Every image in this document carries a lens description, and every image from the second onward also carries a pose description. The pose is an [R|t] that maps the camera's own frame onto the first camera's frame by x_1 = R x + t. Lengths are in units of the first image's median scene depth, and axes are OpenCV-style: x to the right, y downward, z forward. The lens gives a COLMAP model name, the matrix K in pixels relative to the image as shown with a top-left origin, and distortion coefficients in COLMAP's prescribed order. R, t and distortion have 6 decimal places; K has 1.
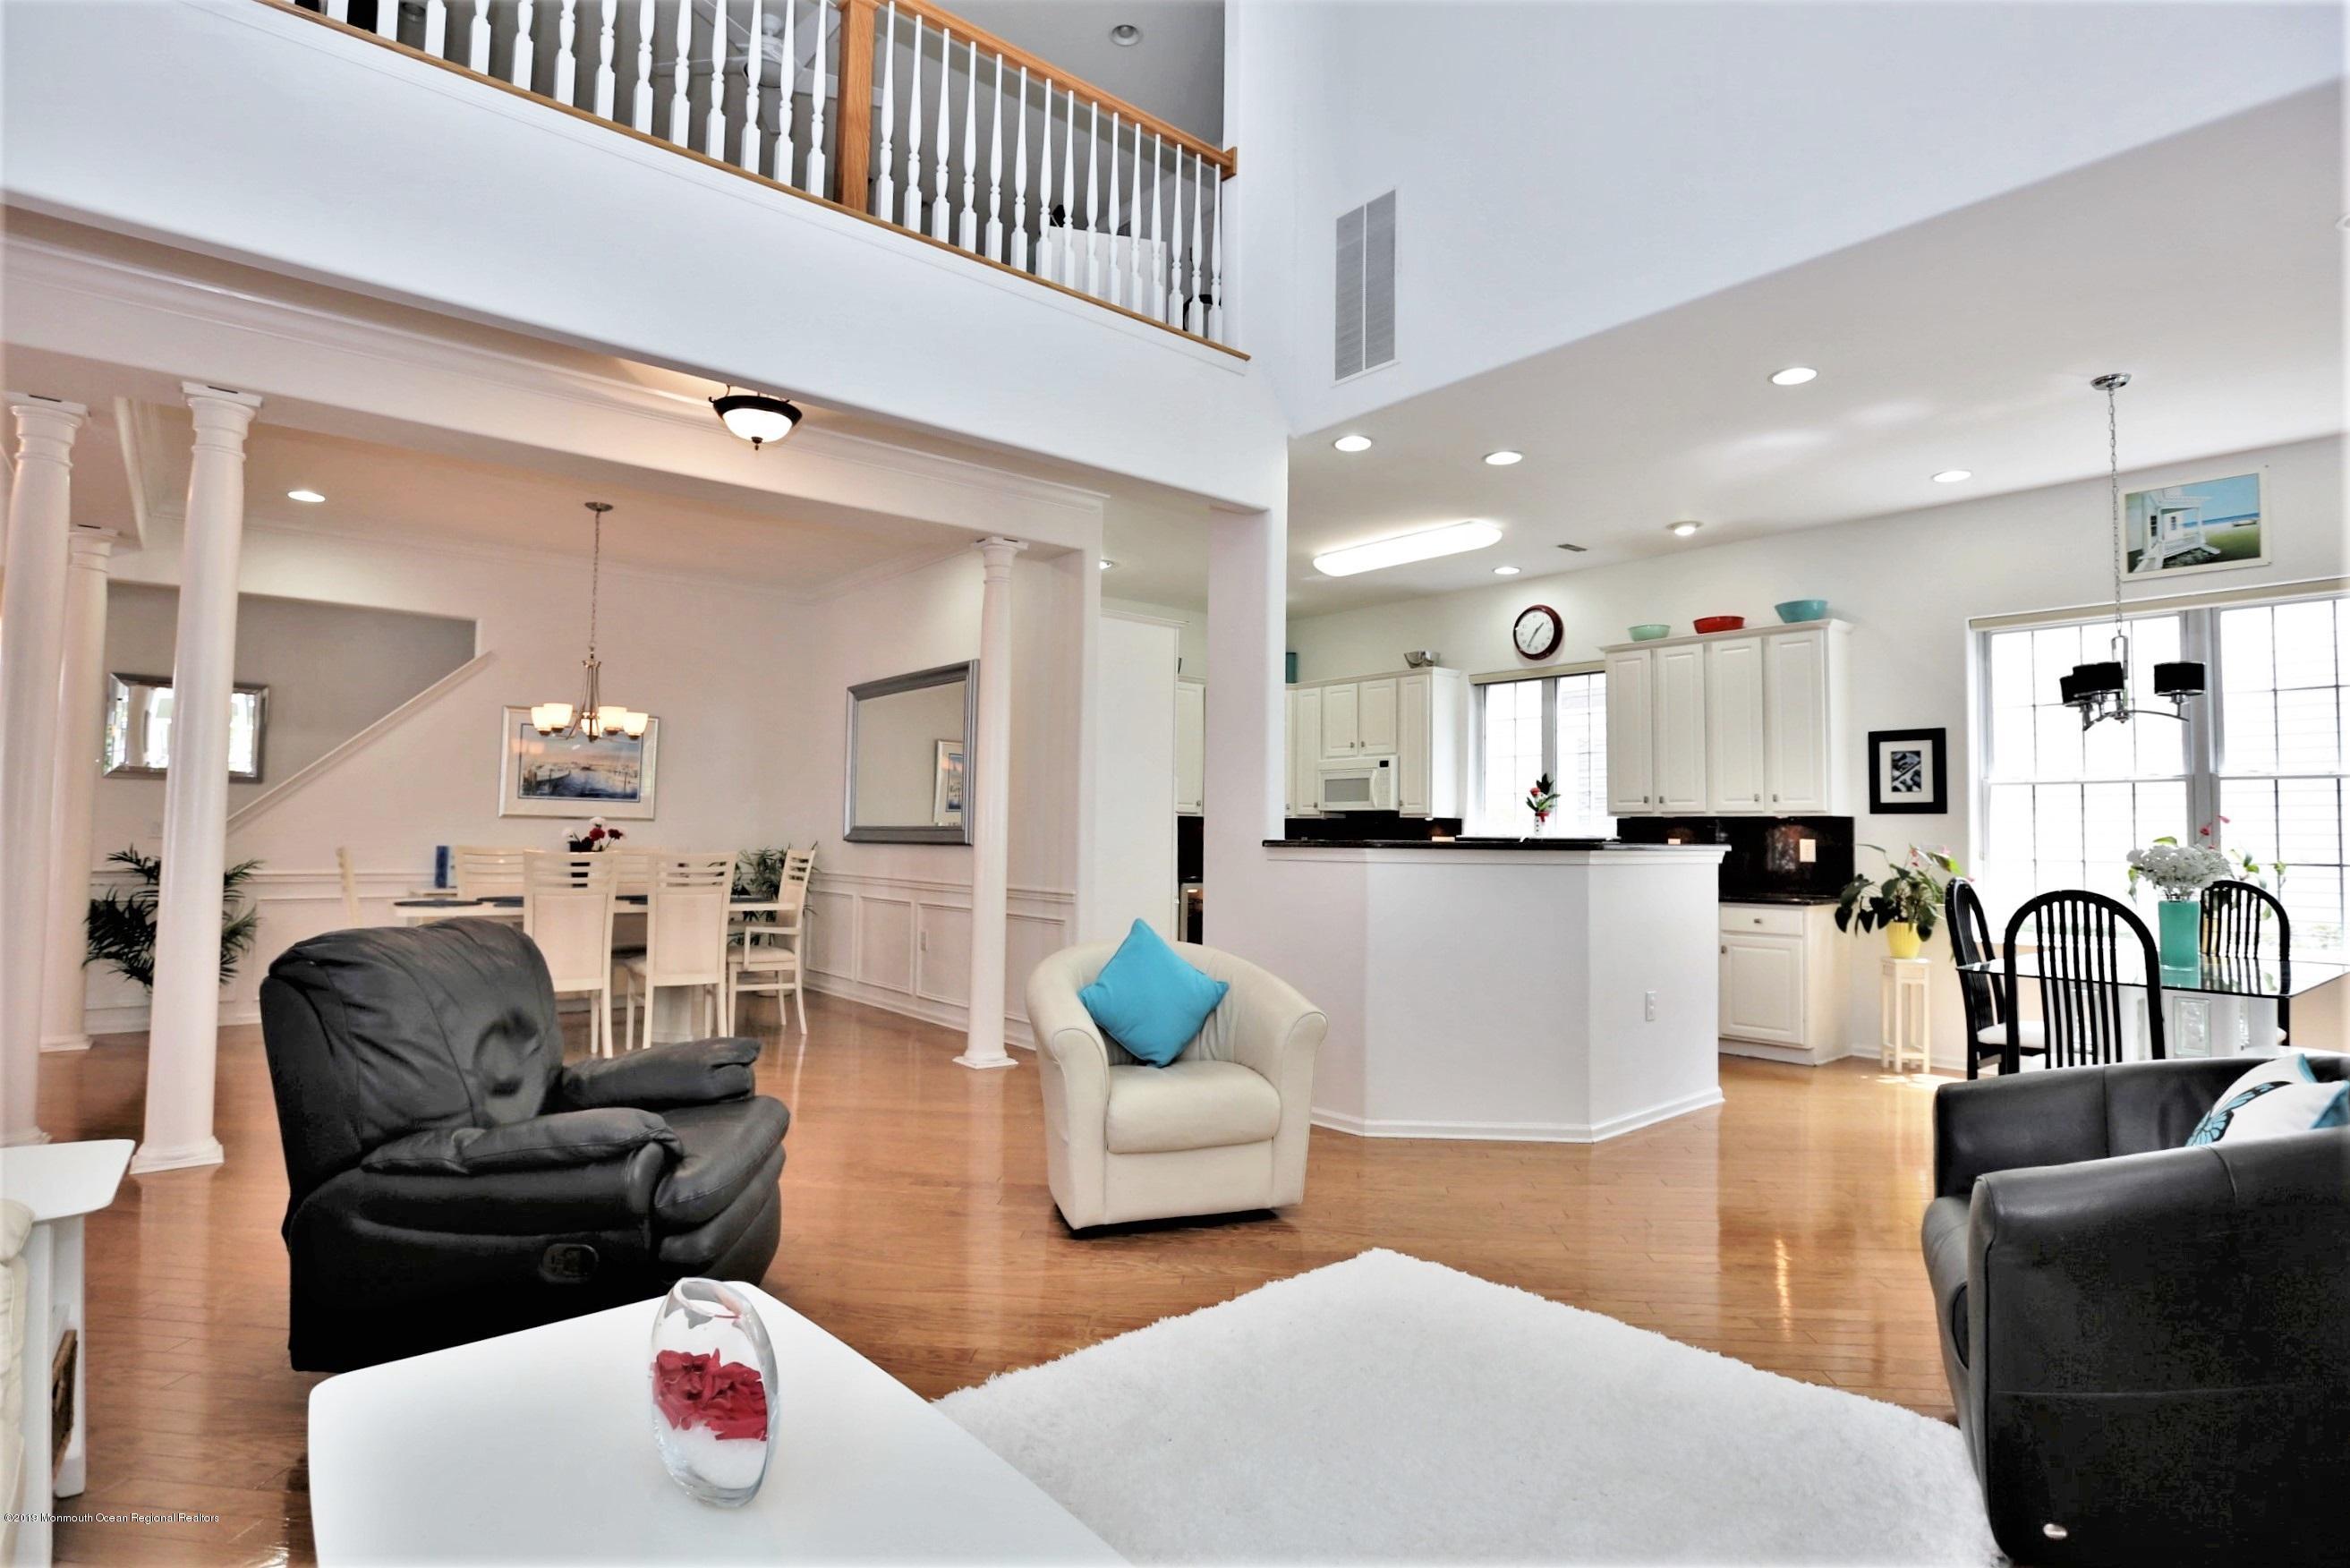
lens RADIAL K [[1148.4, 0, 1146.3], [0, 1148.4, 782.9], [0, 0, 1]] dist [-0.049427, 0.020745]
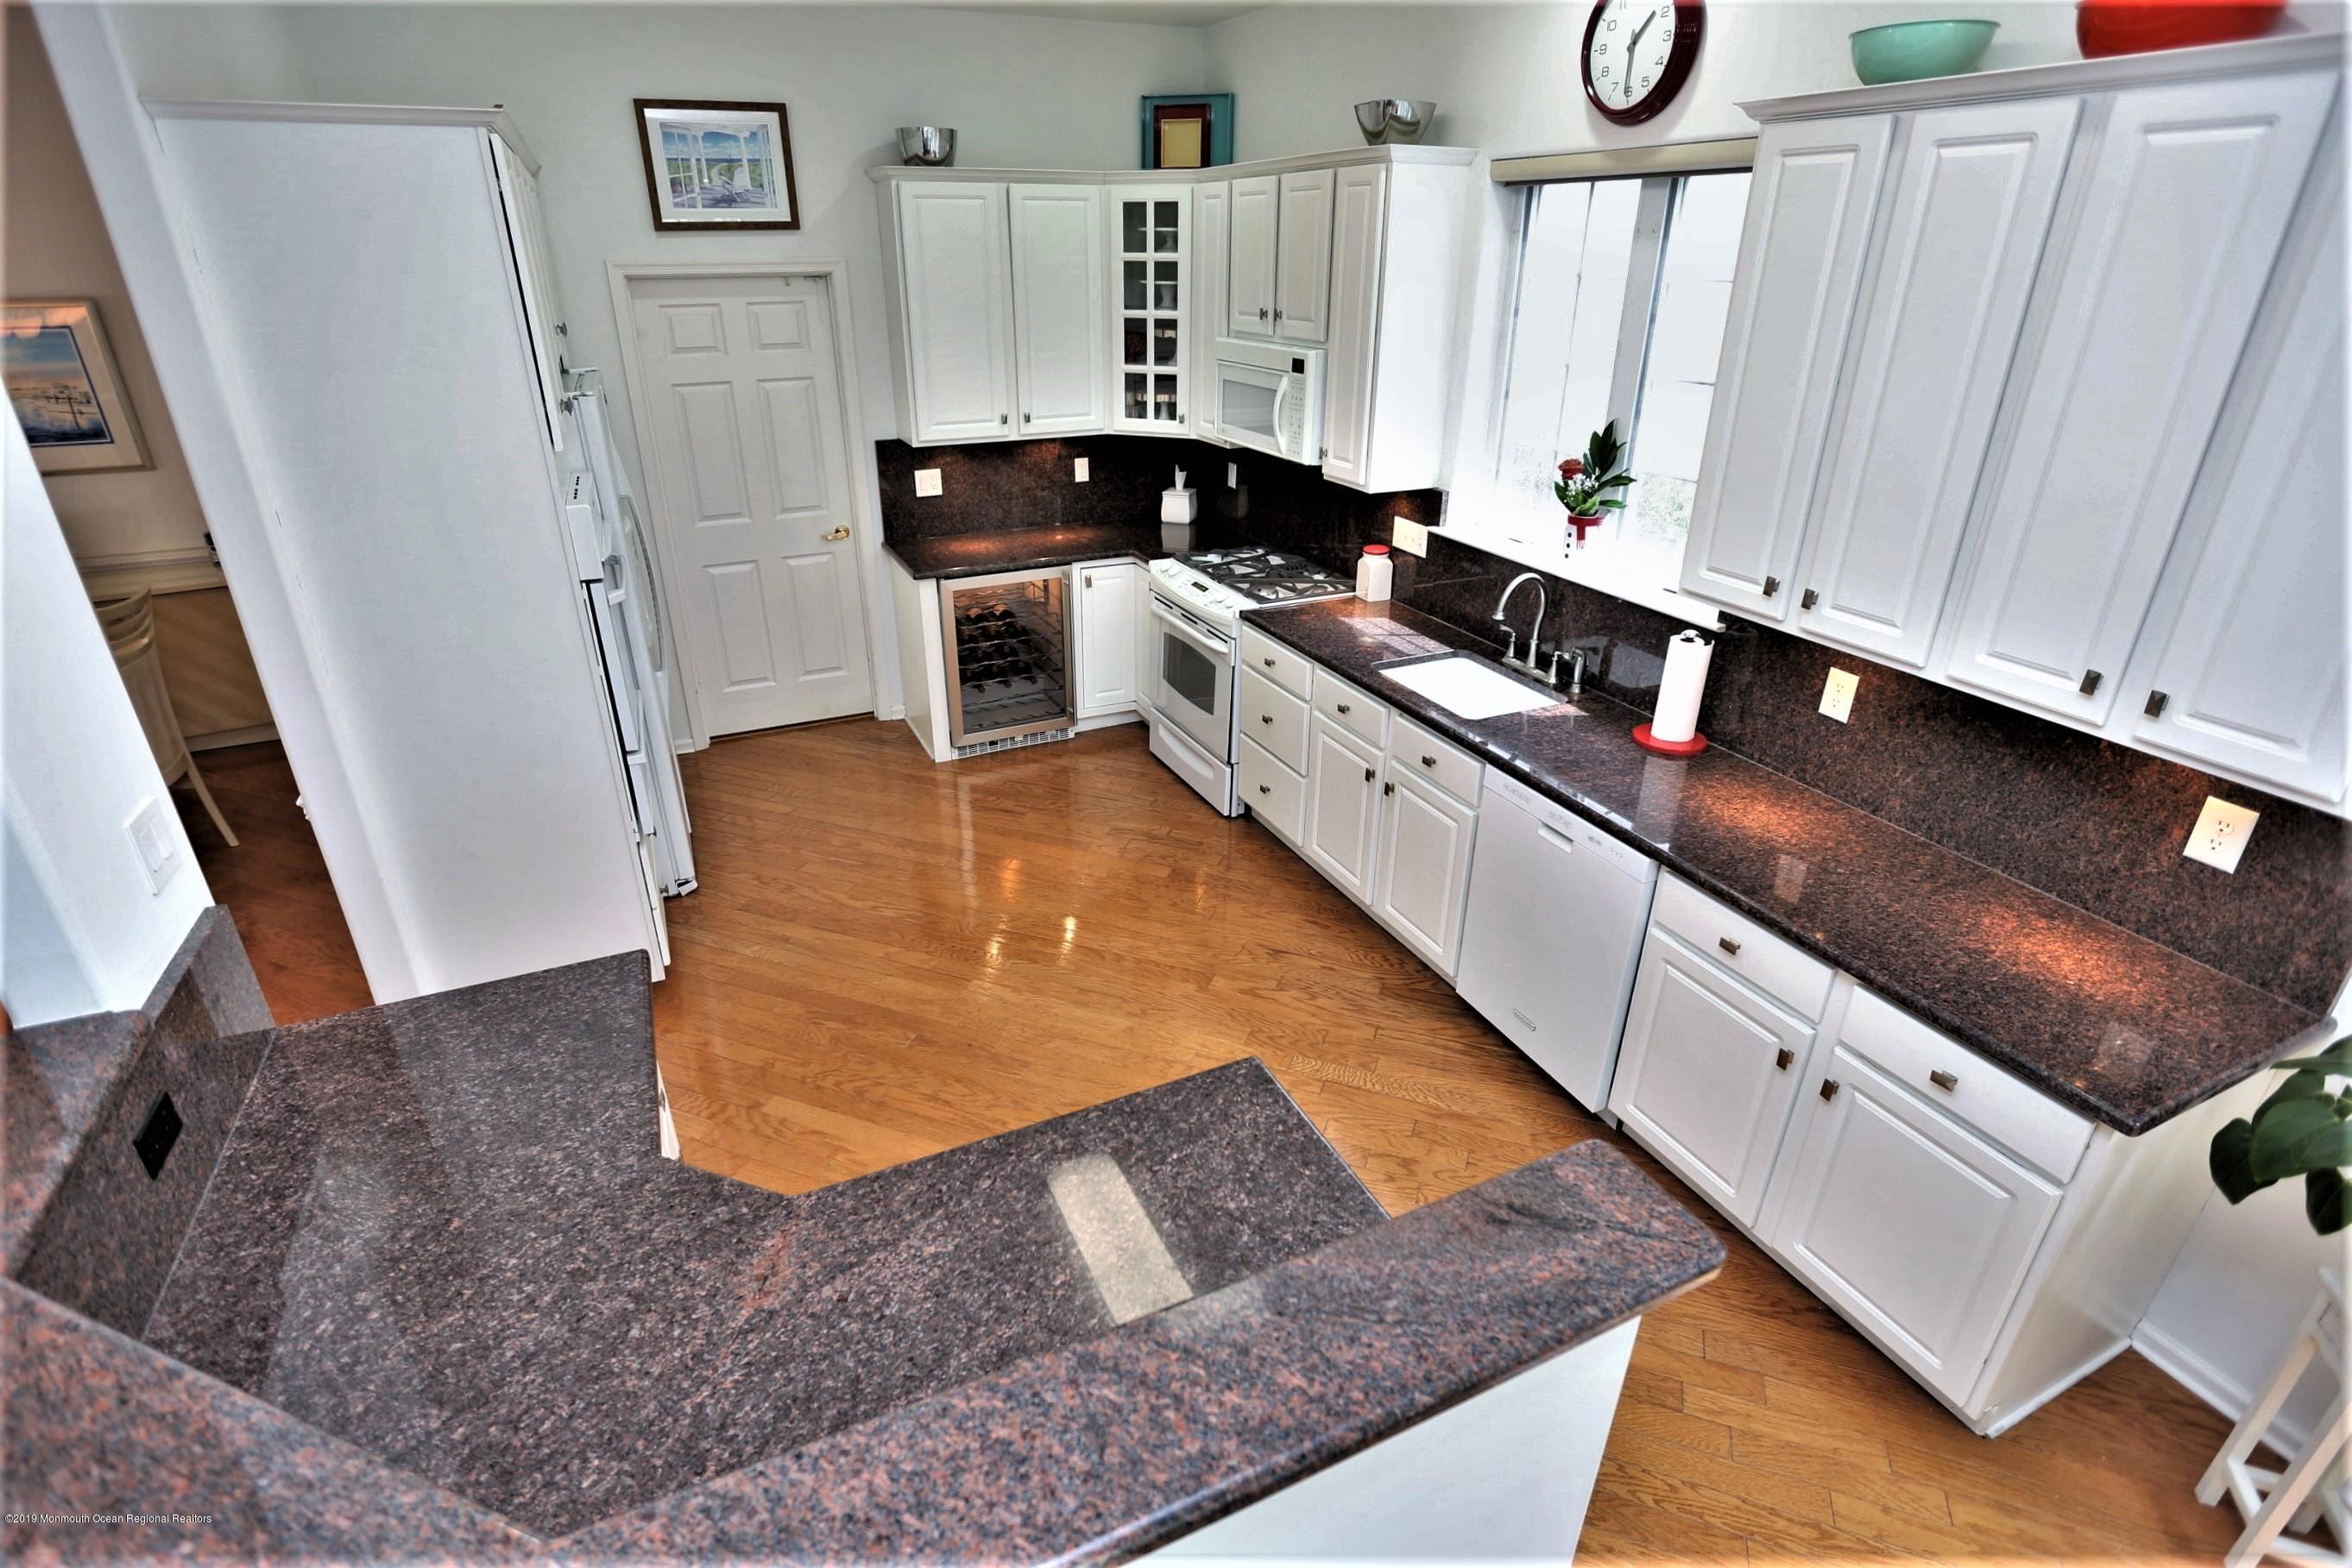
lens RADIAL K [[1089.4, 0, 1155.7], [0, 1089.4, 782.5], [0, 0, 1]] dist [-0.067168, 0.035741]
pose [[0.964251, 0.103490, -0.243947, 0.312318], [0.026361, 0.878556, 0.476911, -0.091843], [0.263676, -0.466293, 0.844420, 0.577188]]
